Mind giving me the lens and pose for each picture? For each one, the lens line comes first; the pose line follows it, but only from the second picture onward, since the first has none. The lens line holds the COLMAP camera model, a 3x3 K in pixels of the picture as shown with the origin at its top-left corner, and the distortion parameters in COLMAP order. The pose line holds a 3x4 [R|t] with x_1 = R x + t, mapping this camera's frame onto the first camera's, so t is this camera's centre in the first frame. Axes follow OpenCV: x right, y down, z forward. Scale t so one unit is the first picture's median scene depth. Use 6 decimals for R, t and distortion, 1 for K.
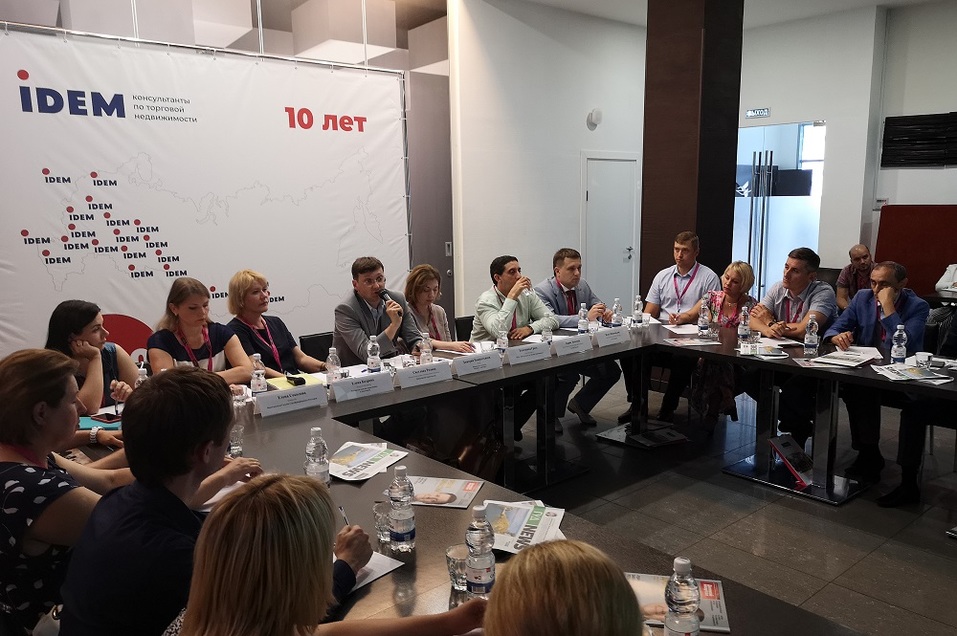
lens RADIAL K [[757.2, 0, 480.7], [0, 757.2, 318.5], [0, 0, 1]] dist [-0.005182, -0.005992]
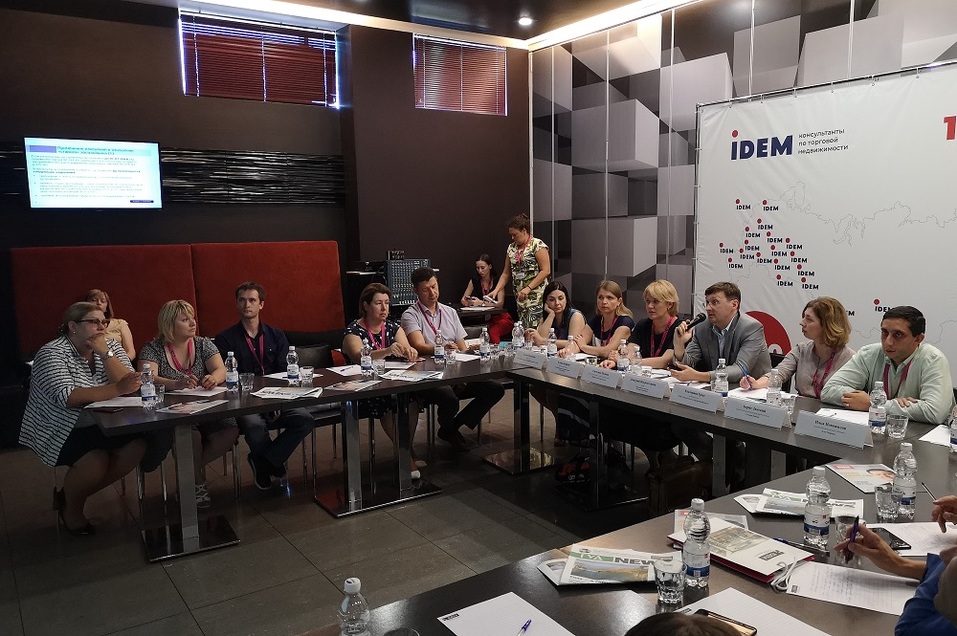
lens RADIAL K [[757.2, 0, 479.4], [0, 757.2, 319.6], [0, 0, 1]] dist [-0.005182, -0.005992]
pose [[-0.141010, 0.129625, -0.981485, 0.829330], [-0.143041, 0.978321, 0.149758, -0.116567], [0.979620, 0.161510, -0.119412, 0.698828]]
